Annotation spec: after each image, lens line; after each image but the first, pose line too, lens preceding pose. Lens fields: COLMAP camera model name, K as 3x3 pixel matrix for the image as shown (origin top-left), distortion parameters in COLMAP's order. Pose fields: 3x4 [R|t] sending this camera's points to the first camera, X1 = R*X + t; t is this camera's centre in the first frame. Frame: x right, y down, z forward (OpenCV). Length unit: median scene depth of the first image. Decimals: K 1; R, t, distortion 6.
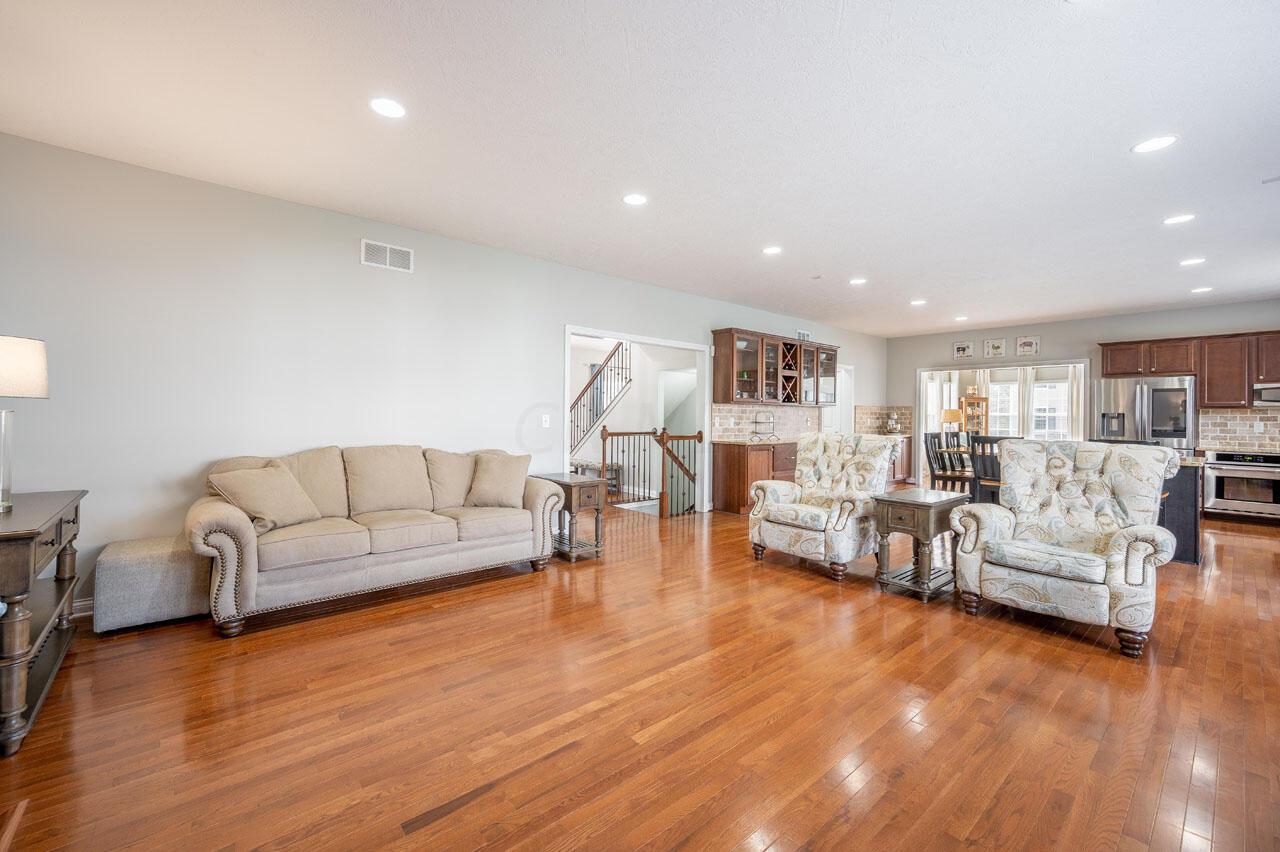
lens RADIAL K [[514.2, 0, 643.3], [0, 514.2, 414.2], [0, 0, 1]] dist [-0.001003, 0.000012]
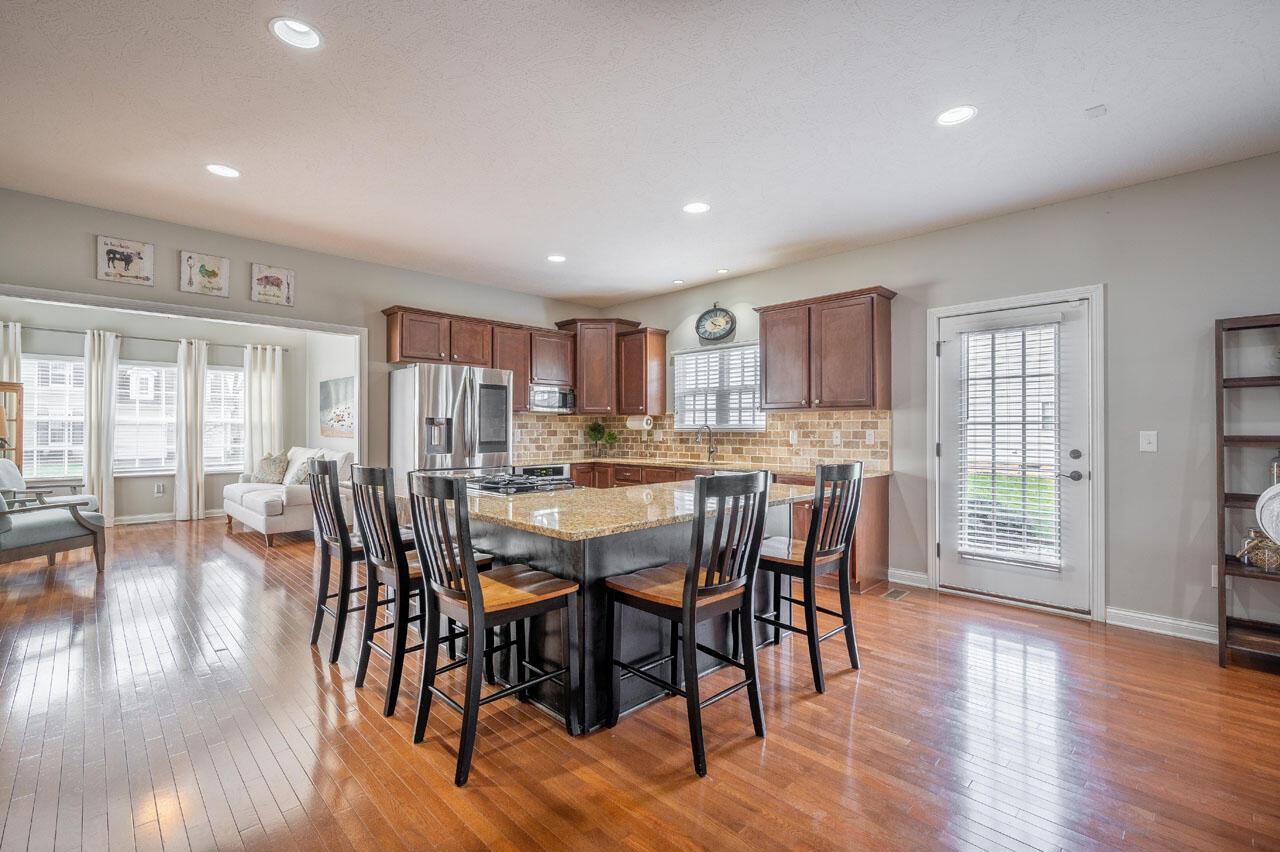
lens RADIAL K [[561.7, 0, 620.1], [0, 561.7, 431.8], [0, 0, 1]] dist [0.000419, -0.000273]
pose [[-0.026880, -0.013981, 0.999541, 0.250277], [-0.006636, 0.999883, 0.013807, 0.005192], [-0.999617, -0.006262, -0.026970, 0.951556]]
